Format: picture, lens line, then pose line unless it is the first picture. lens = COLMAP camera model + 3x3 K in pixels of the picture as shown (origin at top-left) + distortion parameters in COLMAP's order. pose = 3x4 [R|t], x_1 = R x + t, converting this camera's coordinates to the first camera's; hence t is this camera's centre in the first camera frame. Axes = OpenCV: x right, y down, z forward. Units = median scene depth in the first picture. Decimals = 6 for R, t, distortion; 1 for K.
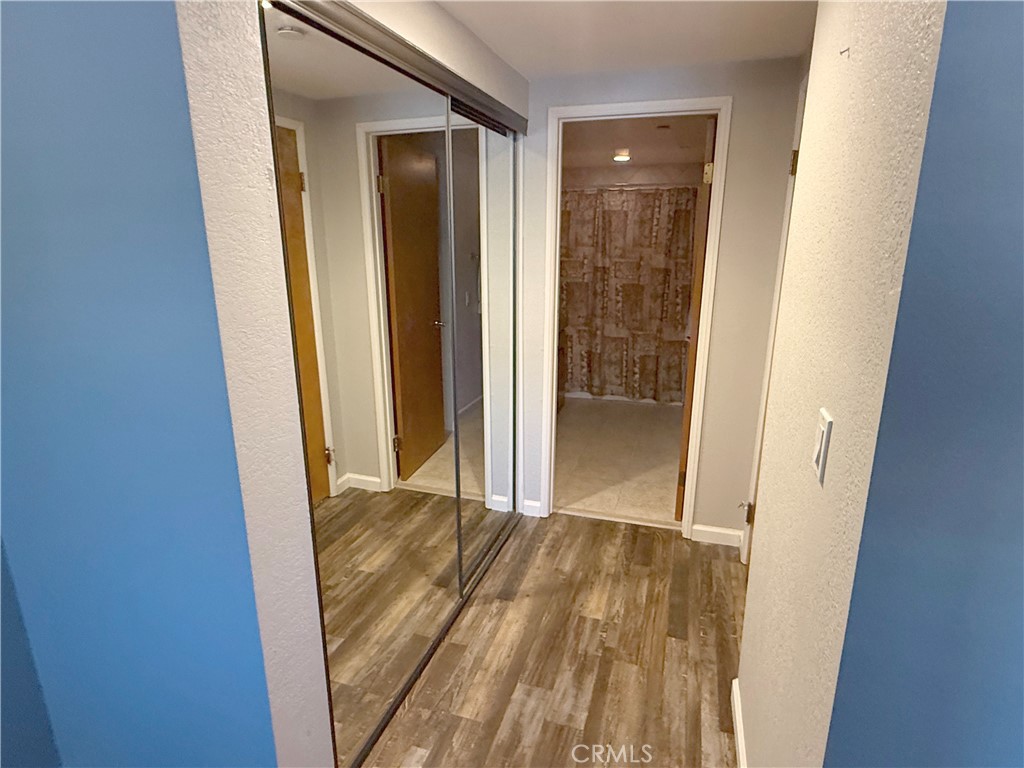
lens RADIAL K [[581.0, 0, 513.8], [0, 581.0, 385.3], [0, 0, 1]] dist [0.001470, 0.001513]
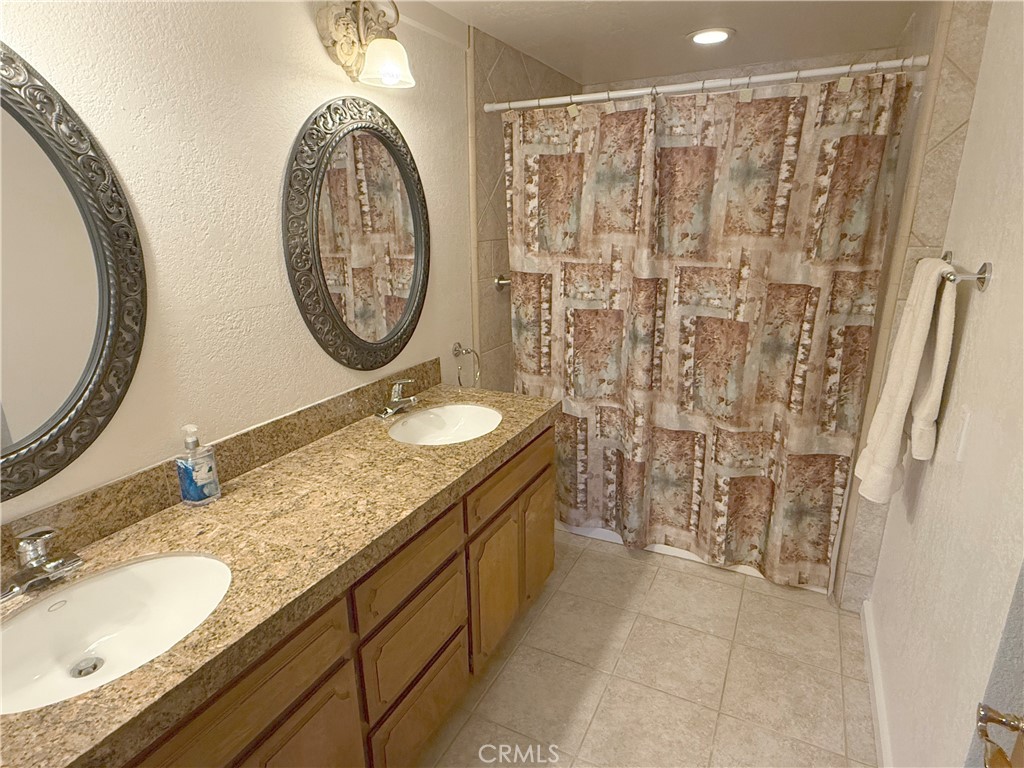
lens RADIAL K [[581.0, 0, 509.3], [0, 581.0, 387.0], [0, 0, 1]] dist [0.001470, 0.001513]
pose [[0.986364, 0.038161, -0.160095, 0.117764], [-0.033747, 0.998974, 0.030206, -0.129110], [0.161083, -0.024391, 0.986639, 0.533945]]
